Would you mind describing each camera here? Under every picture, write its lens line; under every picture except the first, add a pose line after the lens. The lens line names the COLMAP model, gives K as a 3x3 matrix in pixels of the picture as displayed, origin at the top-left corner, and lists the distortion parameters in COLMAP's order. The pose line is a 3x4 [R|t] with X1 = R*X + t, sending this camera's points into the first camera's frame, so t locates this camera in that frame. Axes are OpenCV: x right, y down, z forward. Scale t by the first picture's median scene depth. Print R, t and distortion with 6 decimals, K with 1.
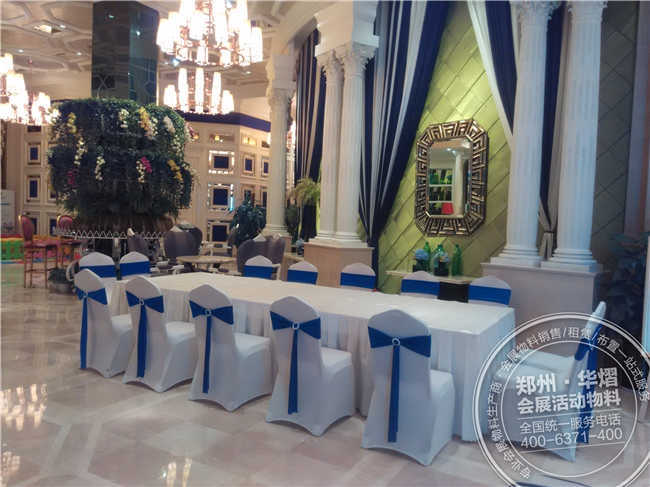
lens RADIAL K [[551.6, 0, 327.2], [0, 551.6, 243.5], [0, 0, 1]] dist [0.017512, -0.018812]
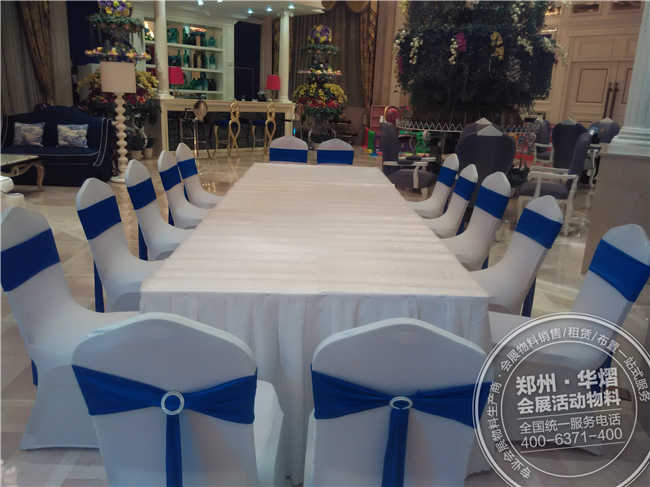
lens RADIAL K [[551.6, 0, 330.9], [0, 551.6, 243.3], [0, 0, 1]] dist [0.017512, -0.018812]
pose [[0.511957, 0.201429, -0.835060, 0.336478], [-0.064324, 0.978379, 0.196564, 0.004403], [0.856599, -0.046918, 0.513845, 0.387865]]
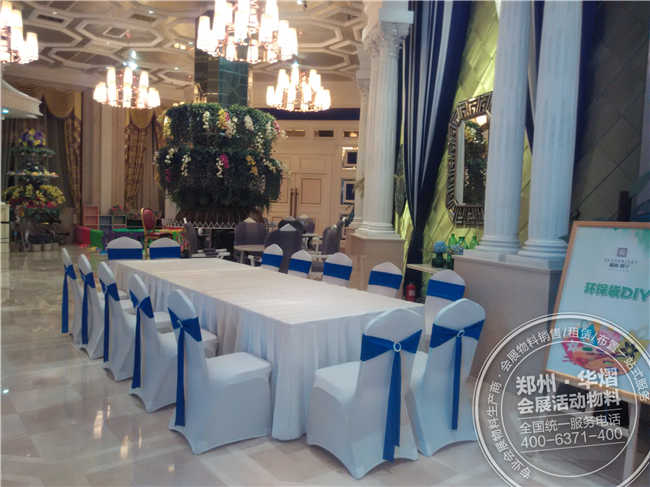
lens RADIAL K [[551.6, 0, 323.2], [0, 551.6, 242.4], [0, 0, 1]] dist [0.017512, -0.018812]
pose [[0.913599, 0.021151, -0.406065, 0.299447], [-0.021819, 0.999757, 0.002983, 0.010853], [0.406030, 0.006135, 0.913839, 0.082937]]
